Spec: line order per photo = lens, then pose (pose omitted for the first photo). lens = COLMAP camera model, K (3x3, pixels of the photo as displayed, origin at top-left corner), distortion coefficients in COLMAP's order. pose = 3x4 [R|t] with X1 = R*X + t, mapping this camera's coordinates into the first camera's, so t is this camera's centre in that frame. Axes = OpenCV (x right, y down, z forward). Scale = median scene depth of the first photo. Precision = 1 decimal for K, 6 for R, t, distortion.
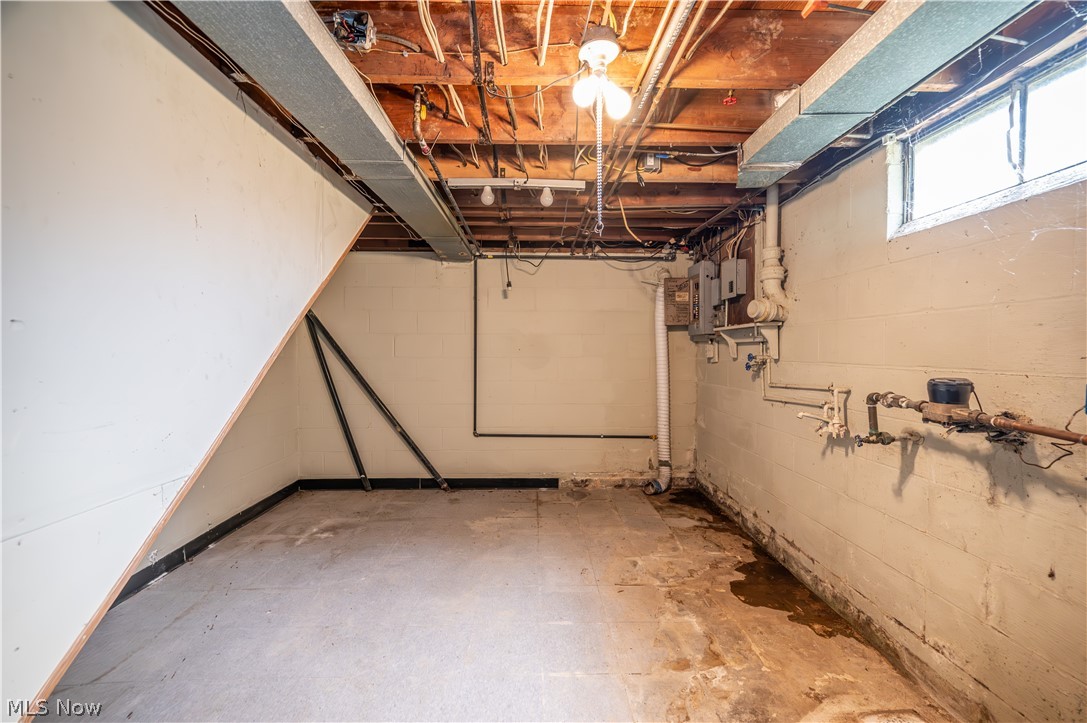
lens RADIAL K [[428.5, 0, 543.4], [0, 428.5, 357.9], [0, 0, 1]] dist [0.001712, 0.000146]
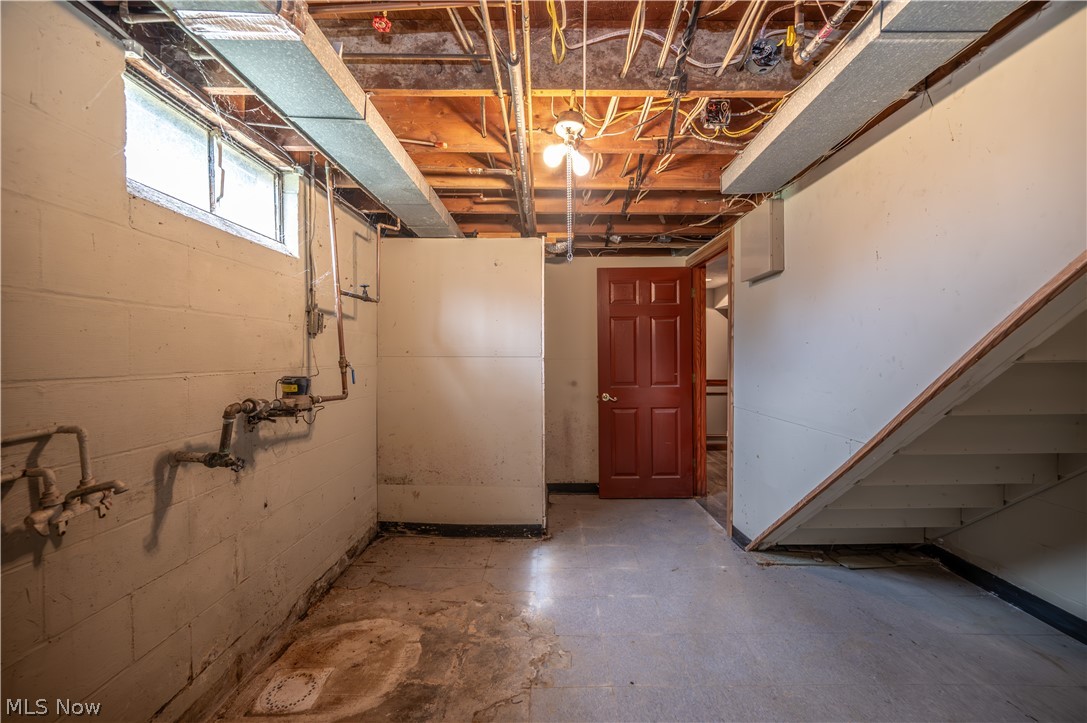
lens RADIAL K [[428.5, 0, 545.7], [0, 428.5, 361.2], [0, 0, 1]] dist [0.001712, 0.000146]
pose [[-0.999482, -0.000678, 0.032170, 0.132921], [0.000367, 0.999473, 0.032453, -0.032117], [-0.032176, 0.032448, -0.998955, 1.927549]]
